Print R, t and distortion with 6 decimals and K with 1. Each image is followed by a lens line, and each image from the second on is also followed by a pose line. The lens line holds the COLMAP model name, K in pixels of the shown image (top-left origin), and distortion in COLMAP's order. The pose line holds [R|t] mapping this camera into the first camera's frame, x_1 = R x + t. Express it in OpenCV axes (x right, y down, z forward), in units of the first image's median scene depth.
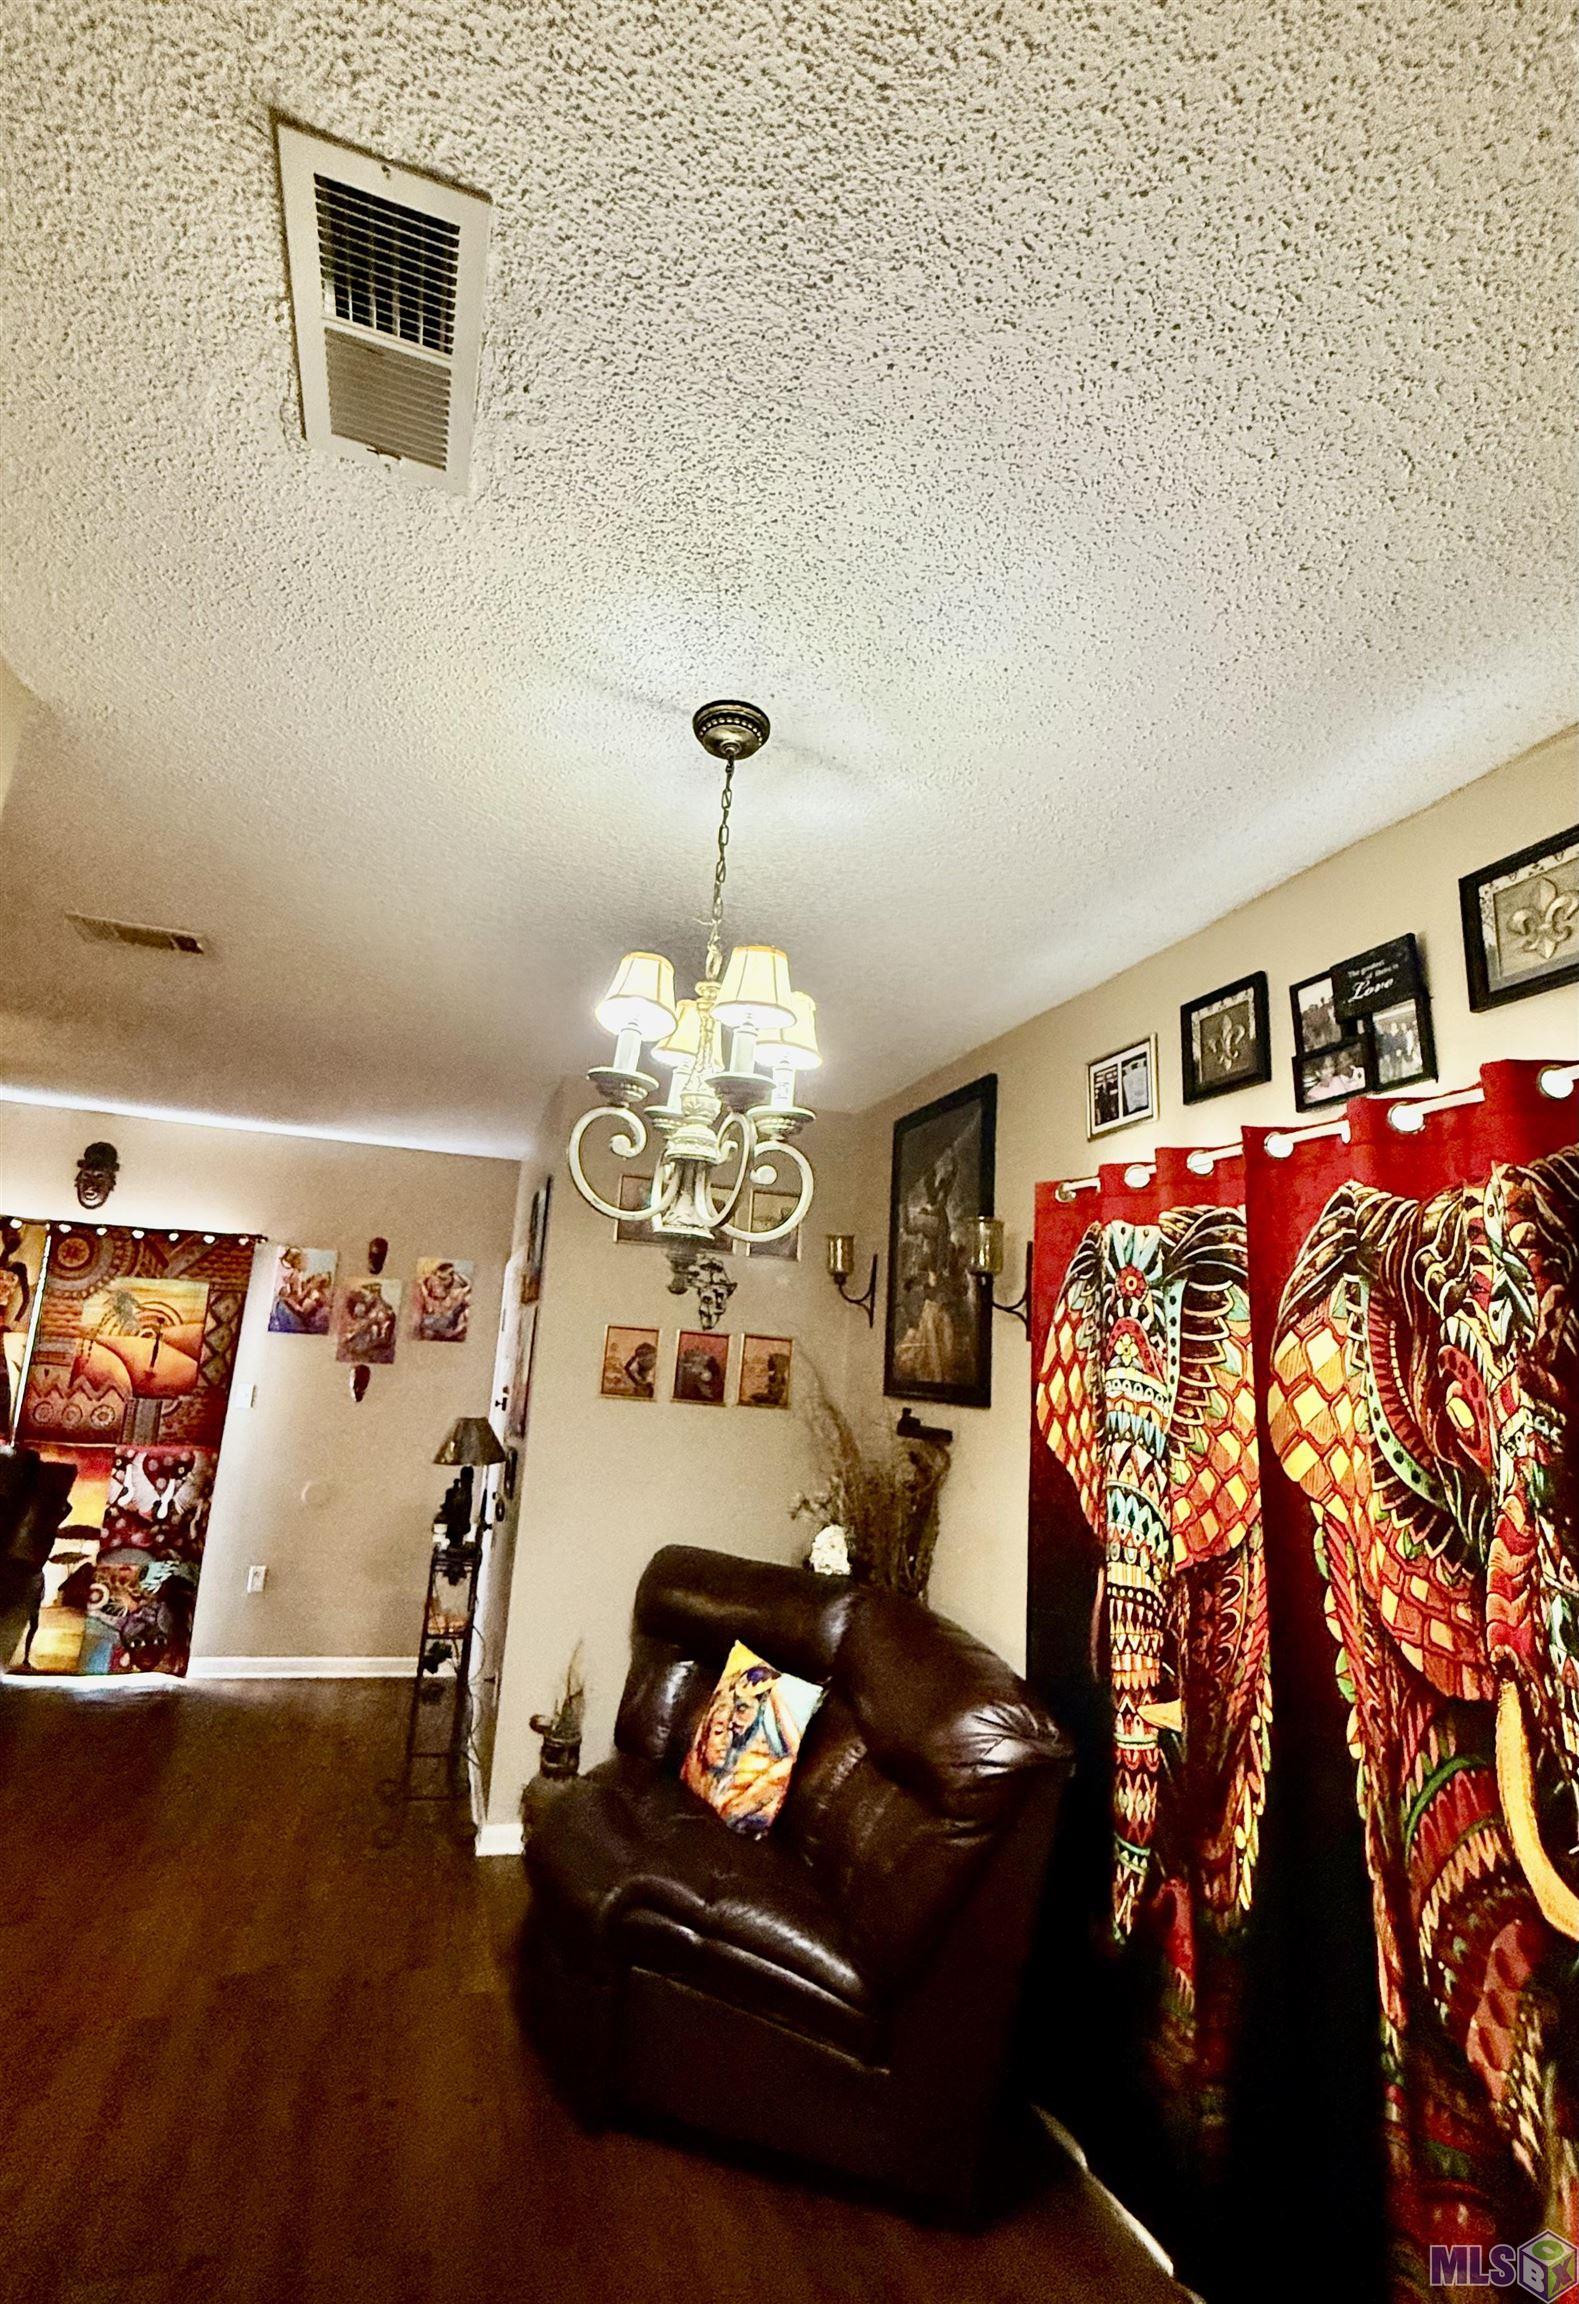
lens RADIAL K [[1000.9, 0, 713.2], [0, 1000.9, 1148.4], [0, 0, 1]] dist [-0.000161, -0.000055]
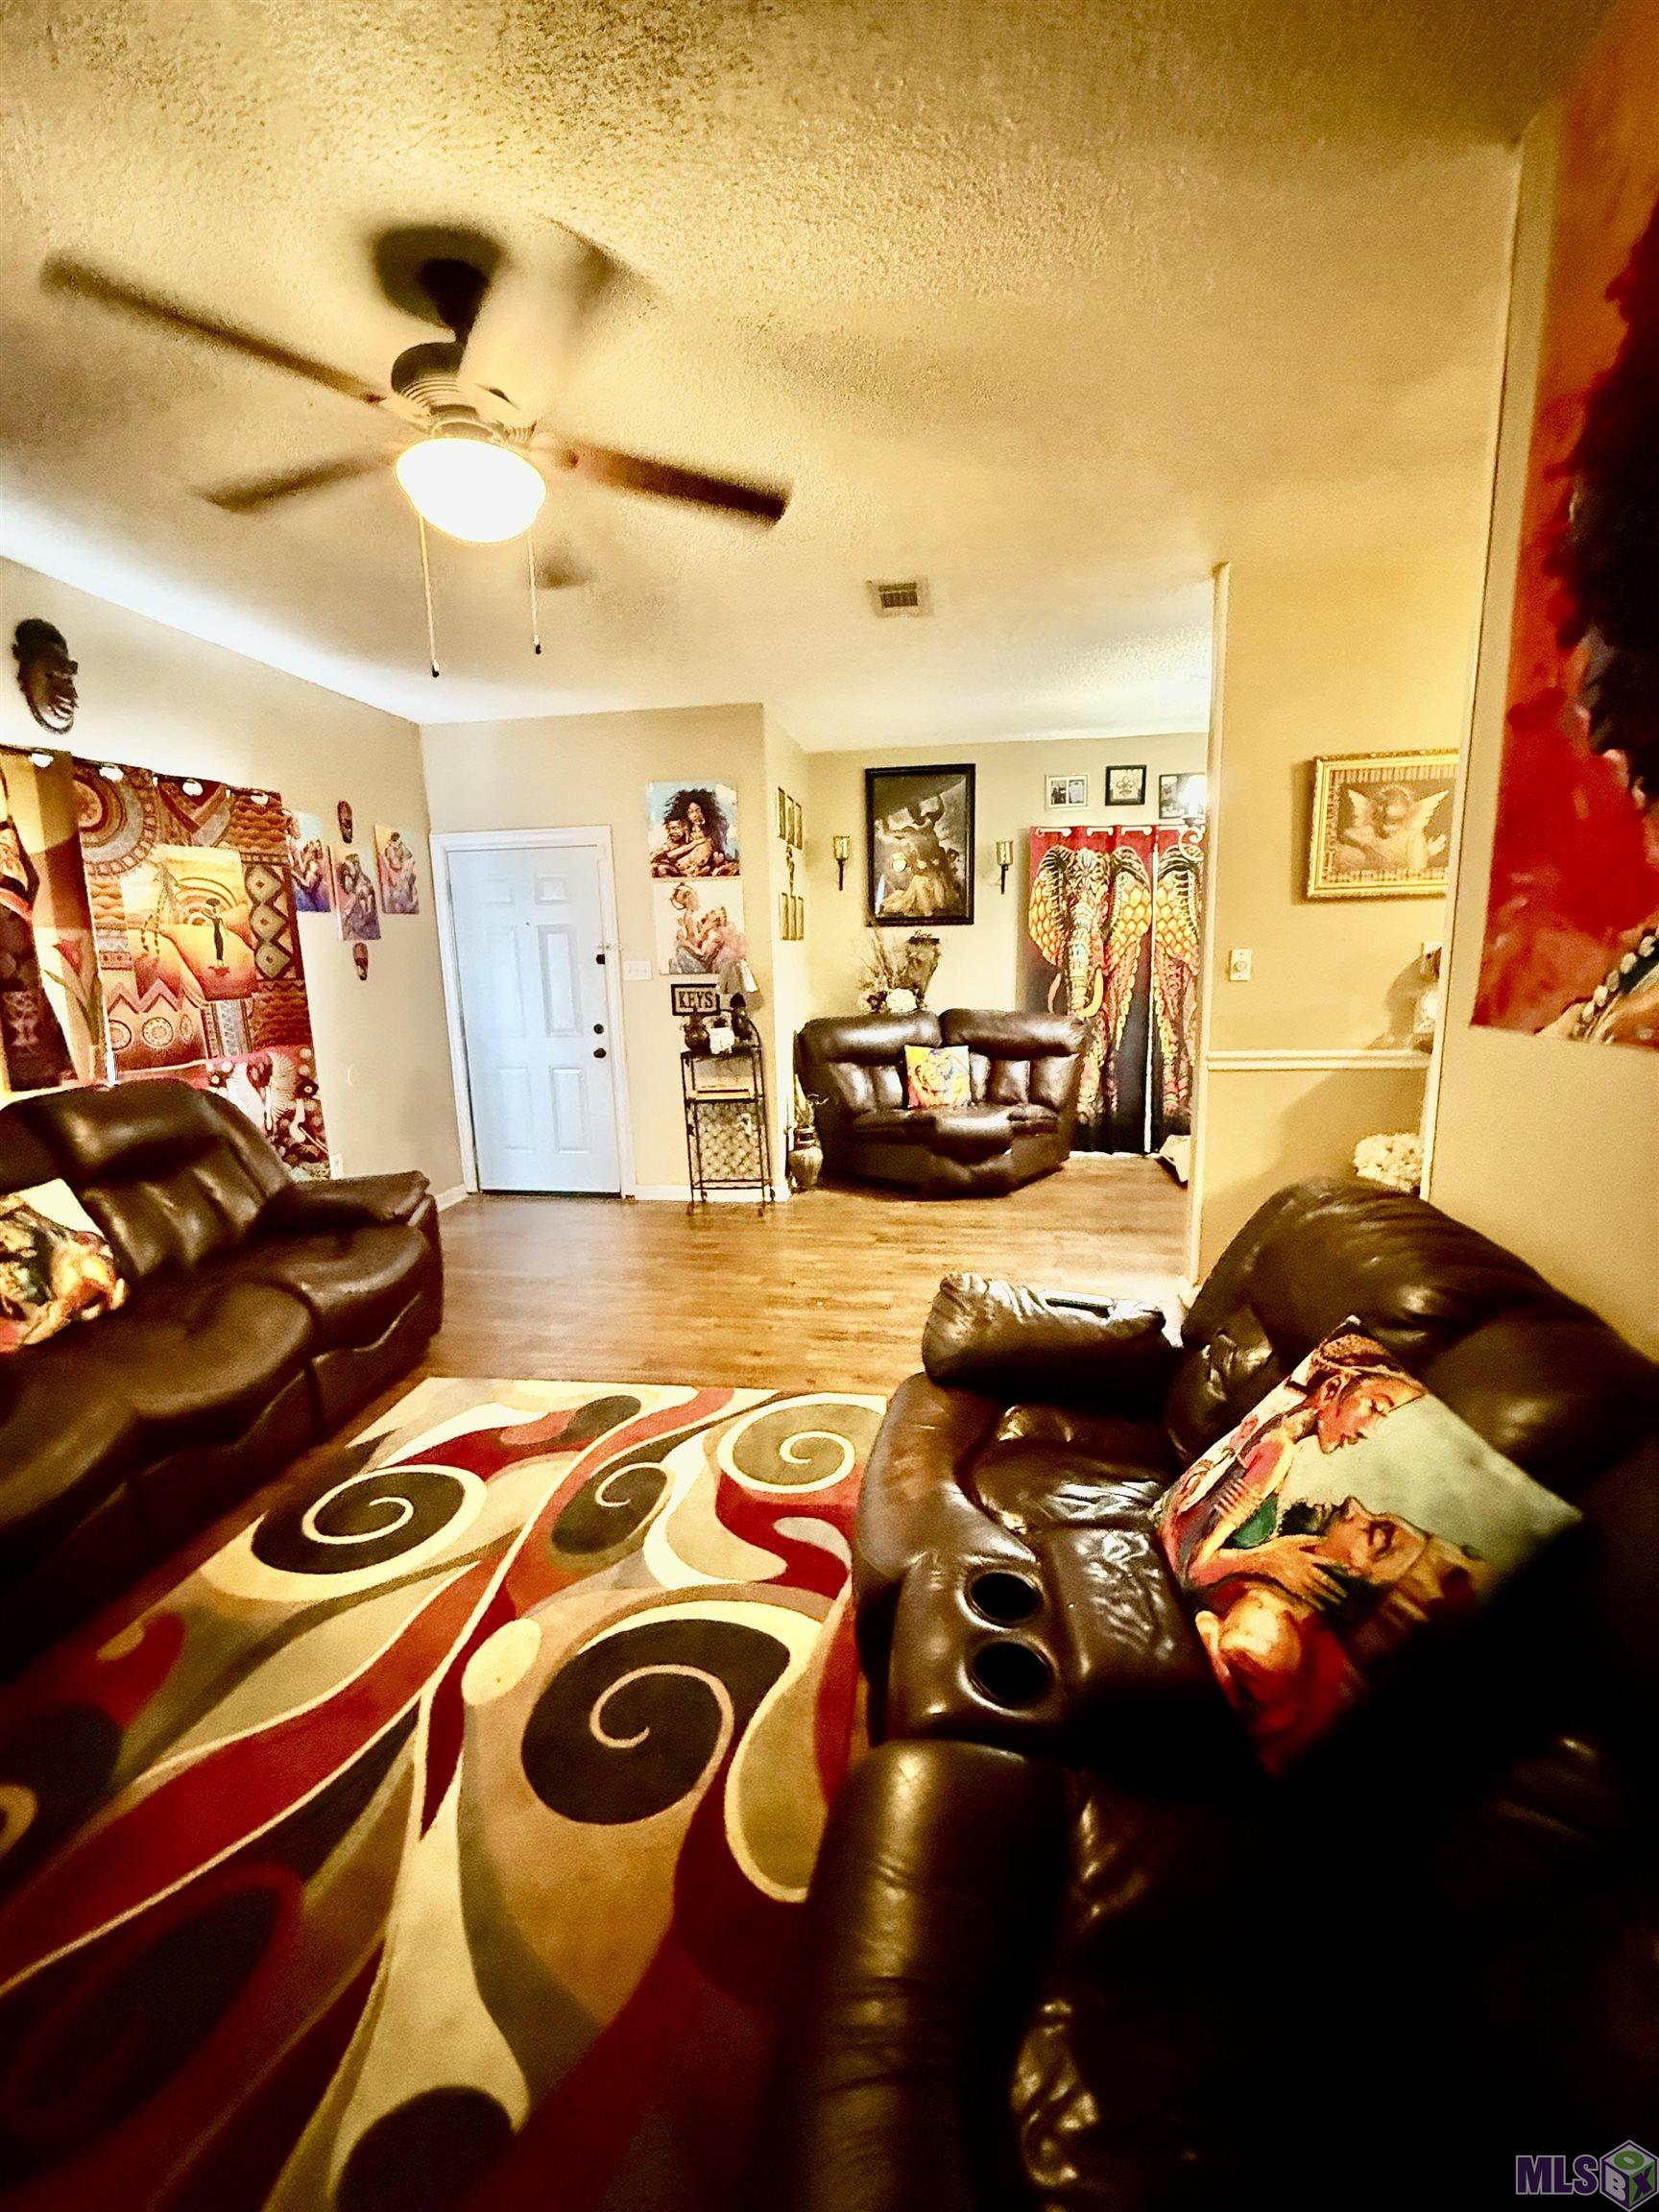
lens RADIAL K [[886.0, 0, 830.3], [0, 886.0, 1101.2], [0, 0, 1]] dist [0.001037, 0.000665]
pose [[0.405502, -0.232901, 0.883926, -1.007892], [-0.149229, 0.937157, 0.315386, 0.028197], [-0.901831, -0.259797, 0.345263, 0.290323]]
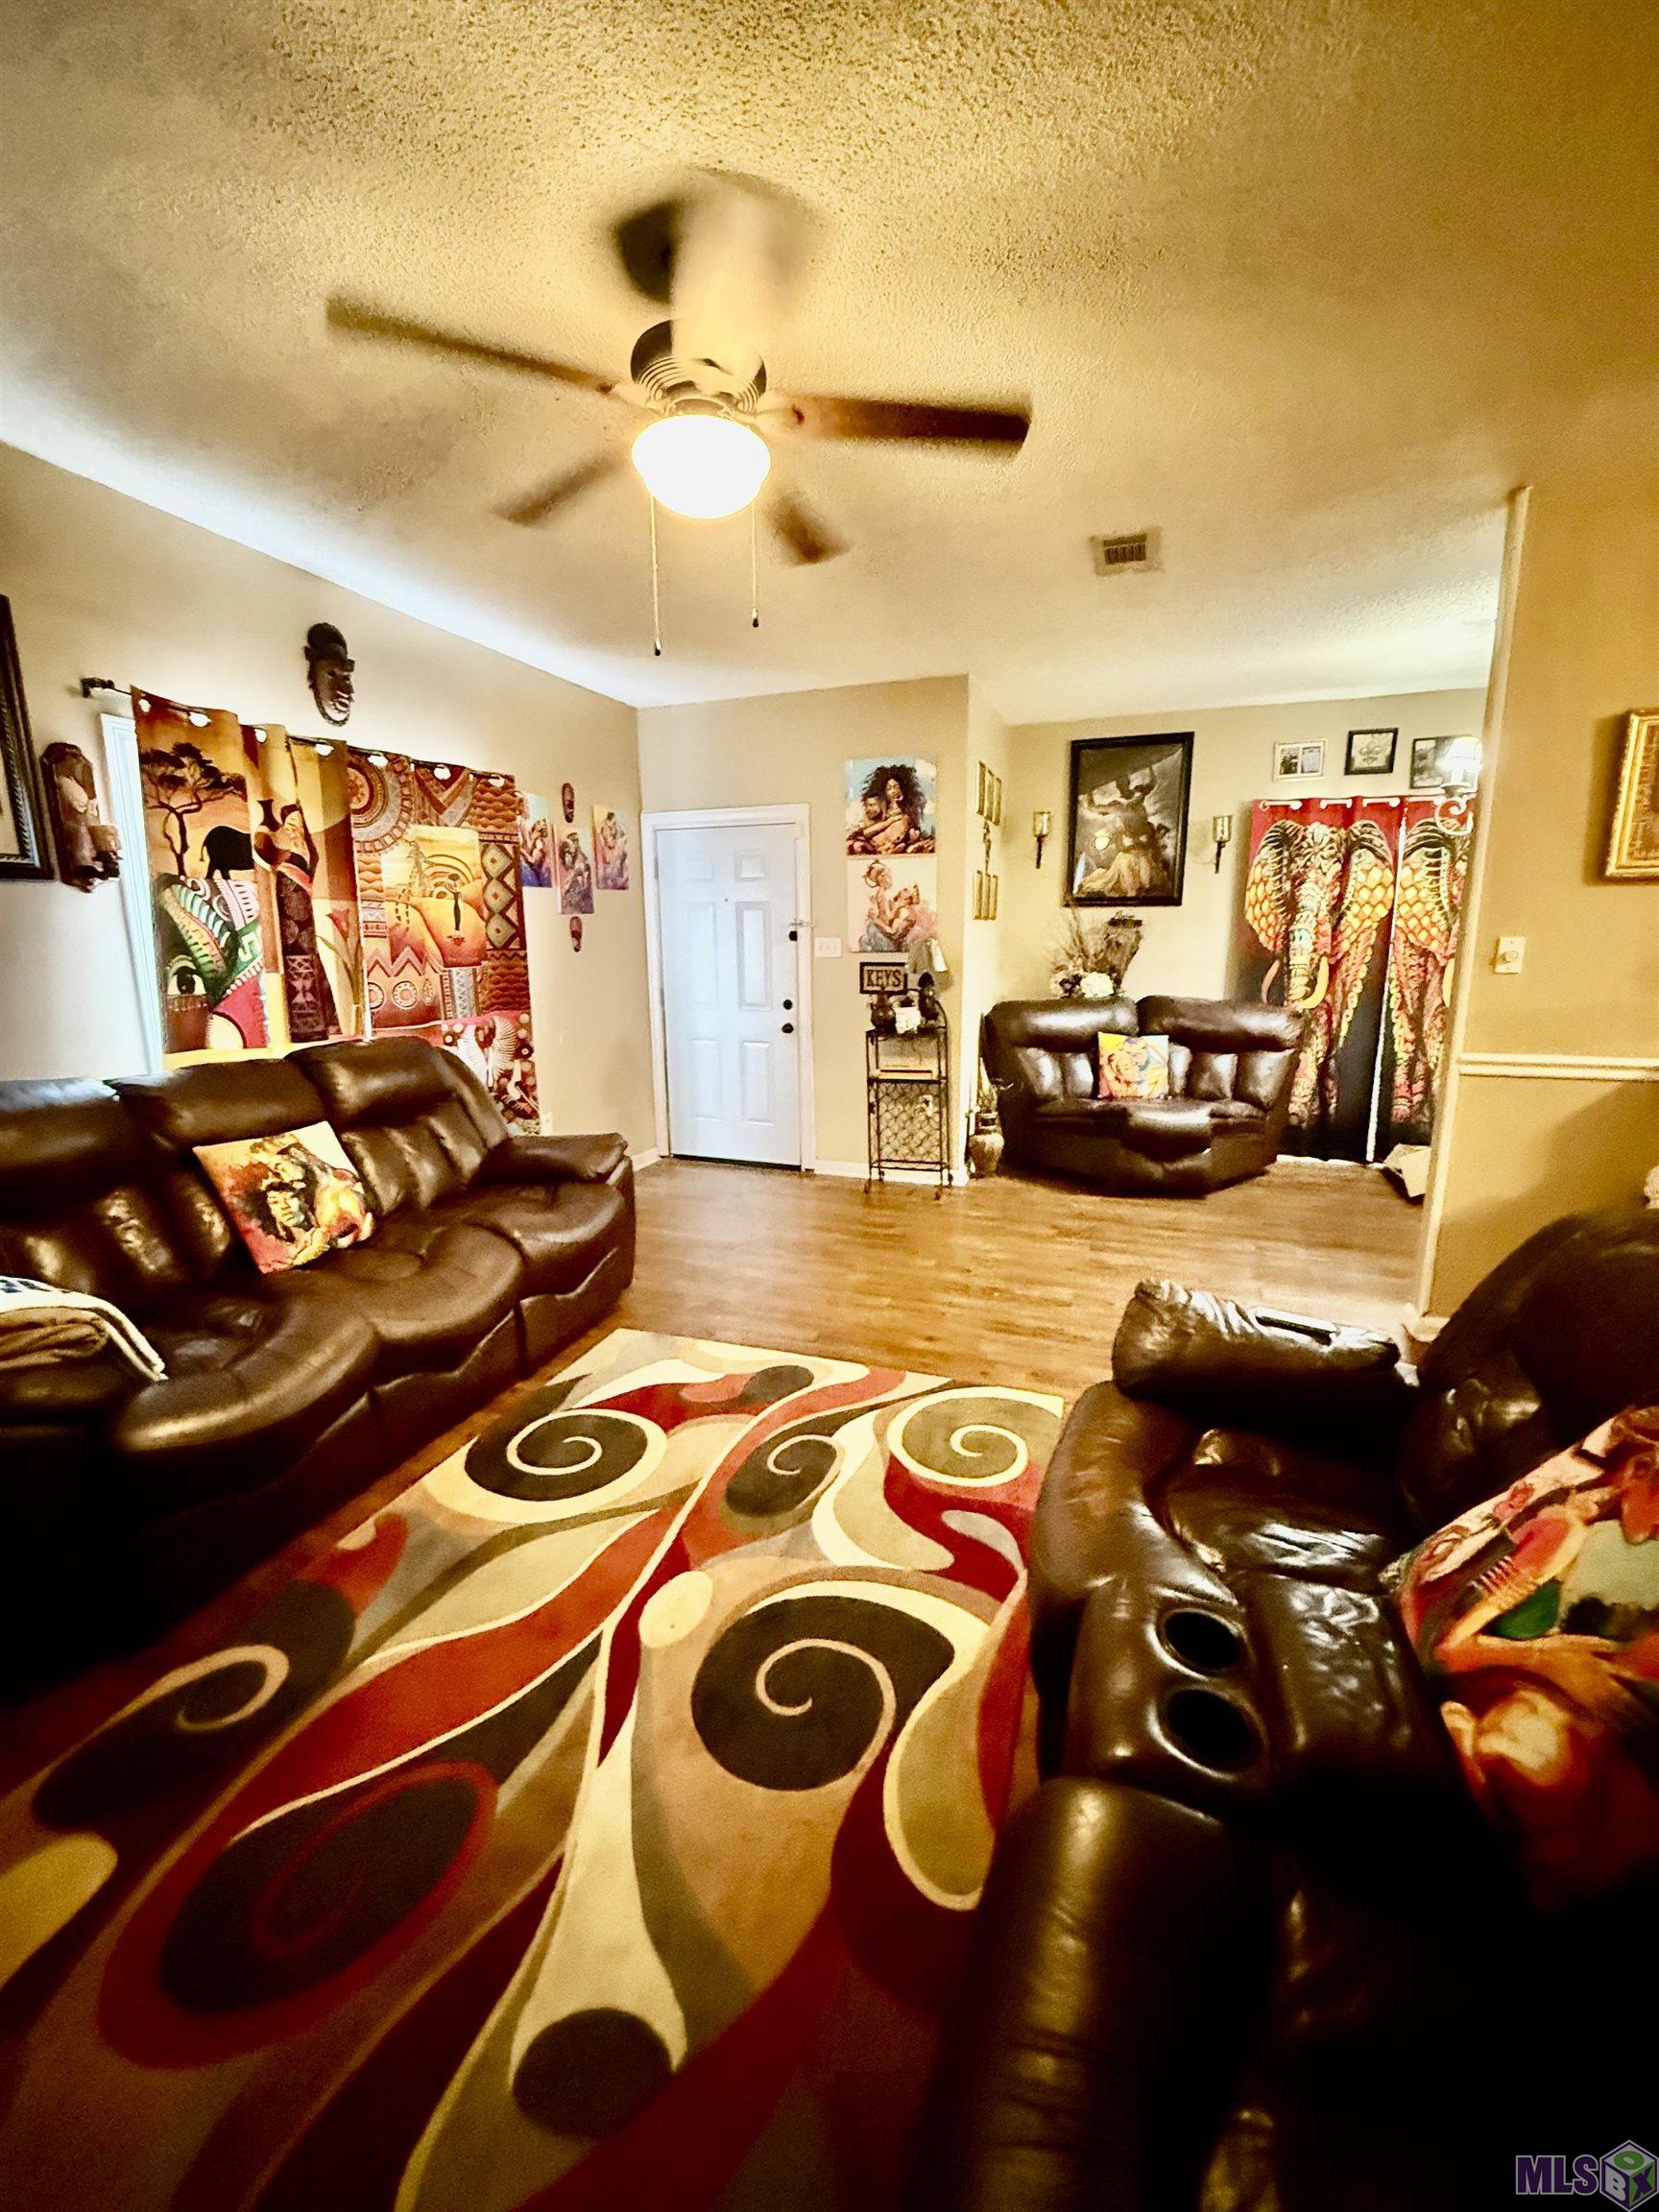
lens RADIAL K [[886.0, 0, 830.3], [0, 886.0, 1101.2], [0, 0, 1]] dist [0.001037, 0.000665]
pose [[0.583531, -0.225010, 0.780296, -1.002999], [-0.130690, 0.922305, 0.363695, 0.031660], [-0.801506, -0.314204, 0.508787, 0.299664]]
